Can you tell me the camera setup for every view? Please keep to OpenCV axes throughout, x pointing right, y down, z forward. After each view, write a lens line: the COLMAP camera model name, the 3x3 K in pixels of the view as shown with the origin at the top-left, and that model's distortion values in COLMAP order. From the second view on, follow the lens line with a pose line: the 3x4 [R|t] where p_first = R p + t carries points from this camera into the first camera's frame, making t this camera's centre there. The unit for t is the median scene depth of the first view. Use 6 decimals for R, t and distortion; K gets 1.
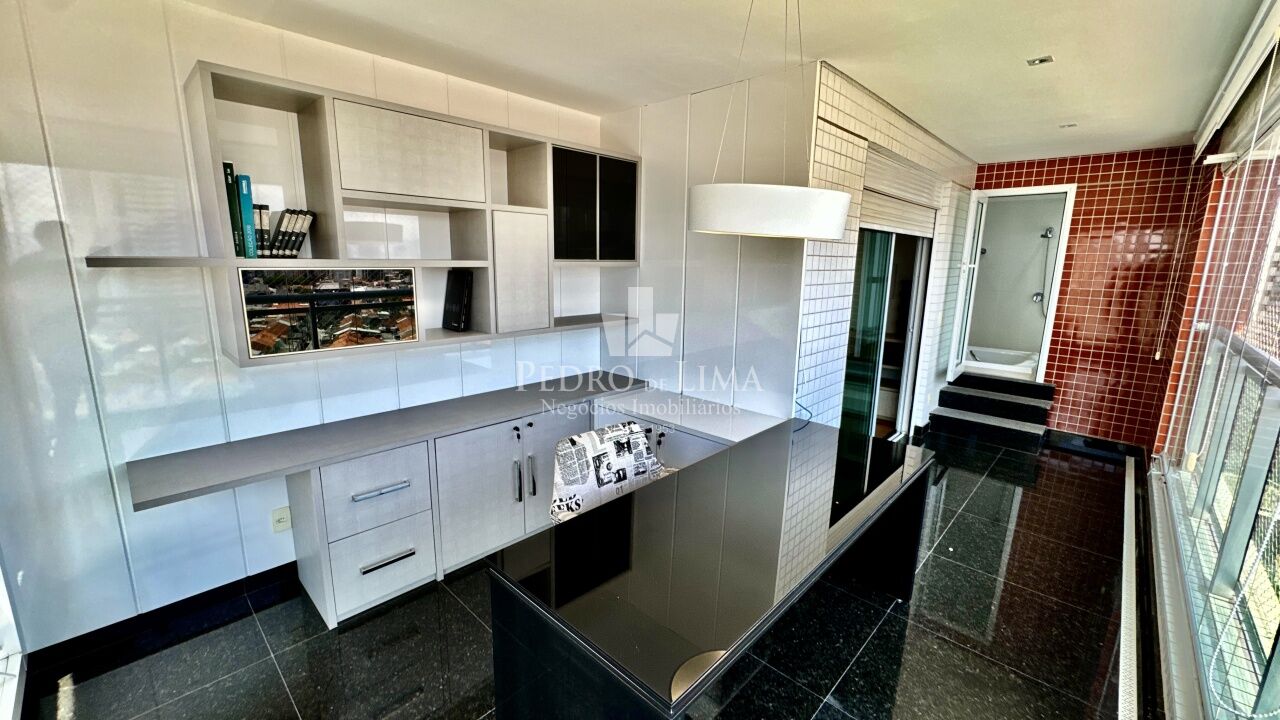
lens RADIAL K [[511.7, 0, 640.0], [0, 511.7, 360.0], [0, 0, 1]] dist [-0.003553, 0.000328]
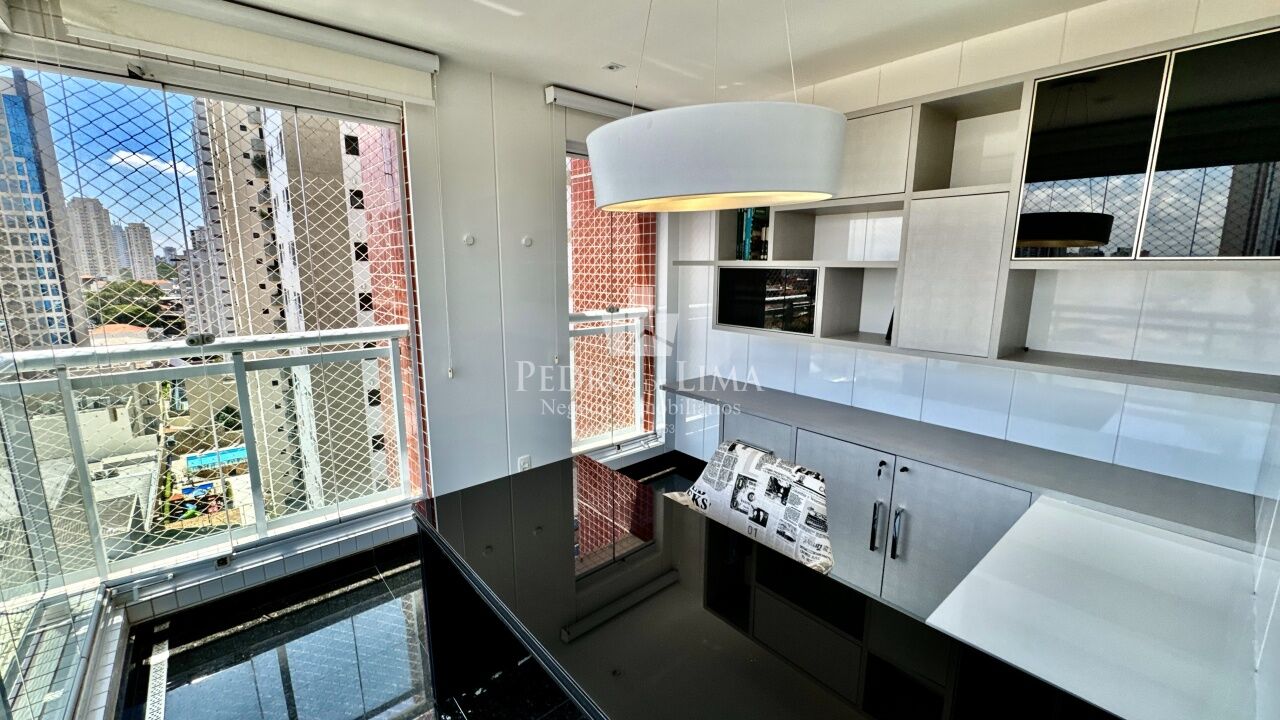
lens RADIAL K [[511.7, 0, 640.0], [0, 511.7, 360.0], [0, 0, 1]] dist [-0.003553, 0.000328]
pose [[-0.098433, 0.168179, -0.980830, 0.734834], [-0.203336, 0.961423, 0.185257, -0.126255], [0.974149, 0.217673, -0.060439, 0.805646]]
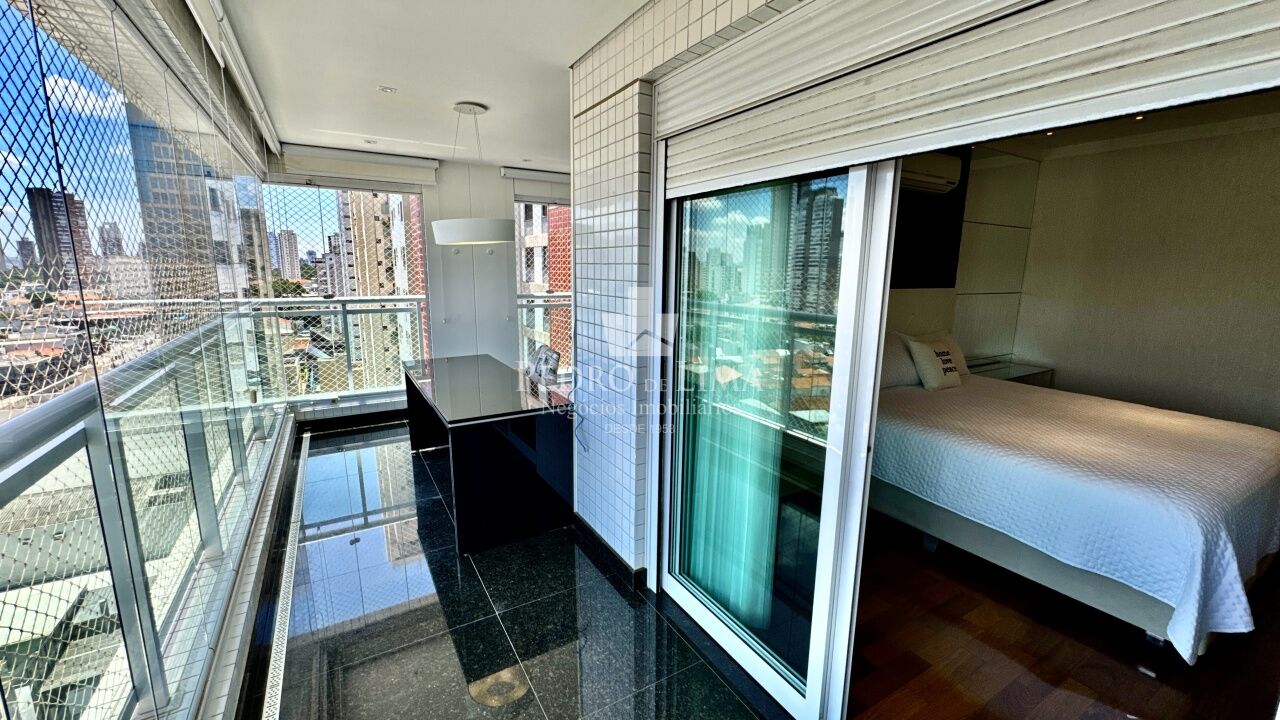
lens RADIAL K [[511.7, 0, 640.0], [0, 511.7, 360.0], [0, 0, 1]] dist [-0.003553, 0.000328]
pose [[-0.266395, 0.155185, -0.951289, 1.315895], [-0.204395, 0.955413, 0.213095, -0.233831], [0.941943, 0.251206, -0.222798, 1.412409]]
